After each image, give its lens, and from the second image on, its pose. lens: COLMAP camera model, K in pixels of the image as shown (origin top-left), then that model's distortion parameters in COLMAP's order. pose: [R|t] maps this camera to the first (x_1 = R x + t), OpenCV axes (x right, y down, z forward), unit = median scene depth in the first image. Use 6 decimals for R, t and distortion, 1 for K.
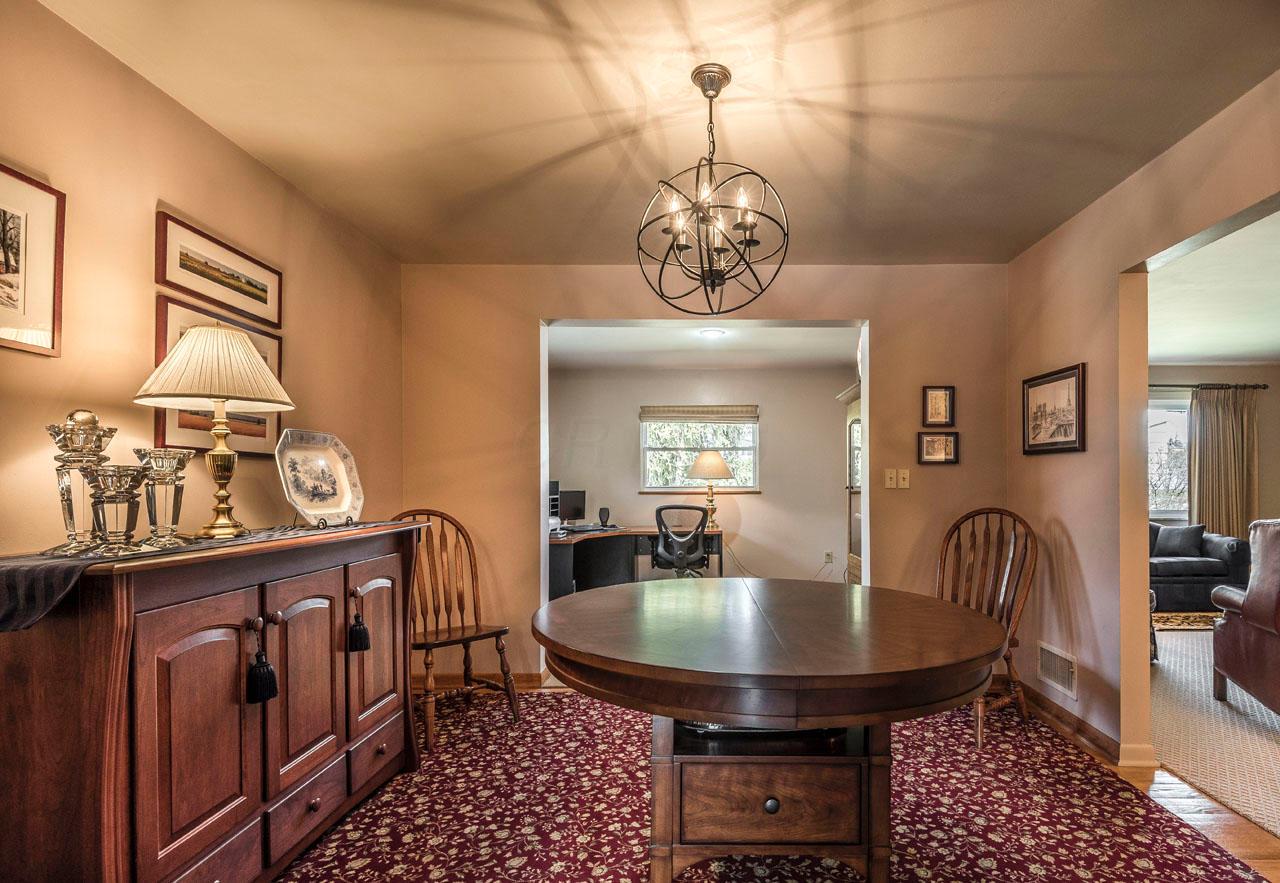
lens RADIAL K [[653.0, 0, 696.5], [0, 653.0, 483.6], [0, 0, 1]] dist [0.028681, -0.013198]
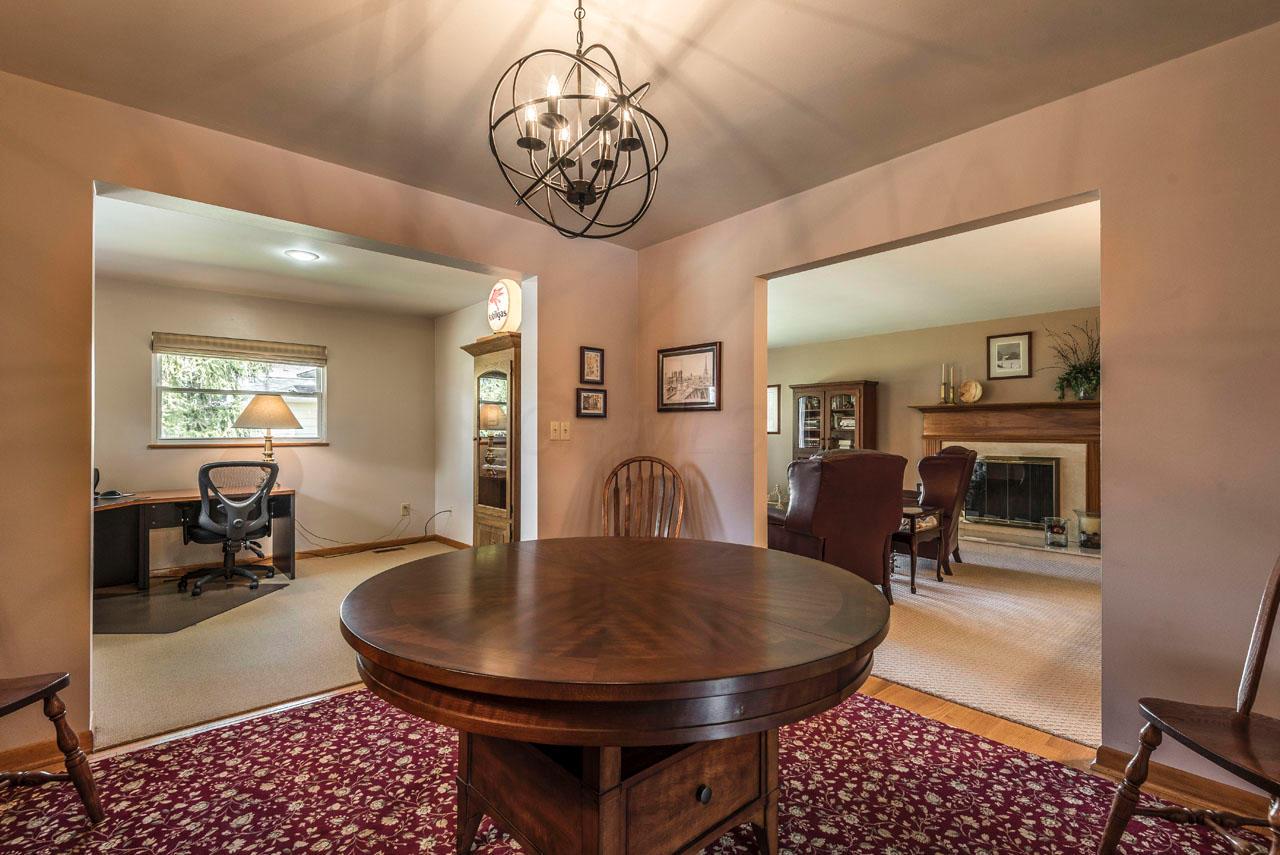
lens RADIAL K [[583.8, 0, 647.2], [0, 583.8, 431.9], [0, 0, 1]] dist [0.016827, -0.002664]
pose [[0.739681, 0.005170, 0.672938, -0.238369], [-0.002546, 0.999985, -0.004884, -0.001401], [-0.672953, 0.001899, 0.739683, 0.219221]]
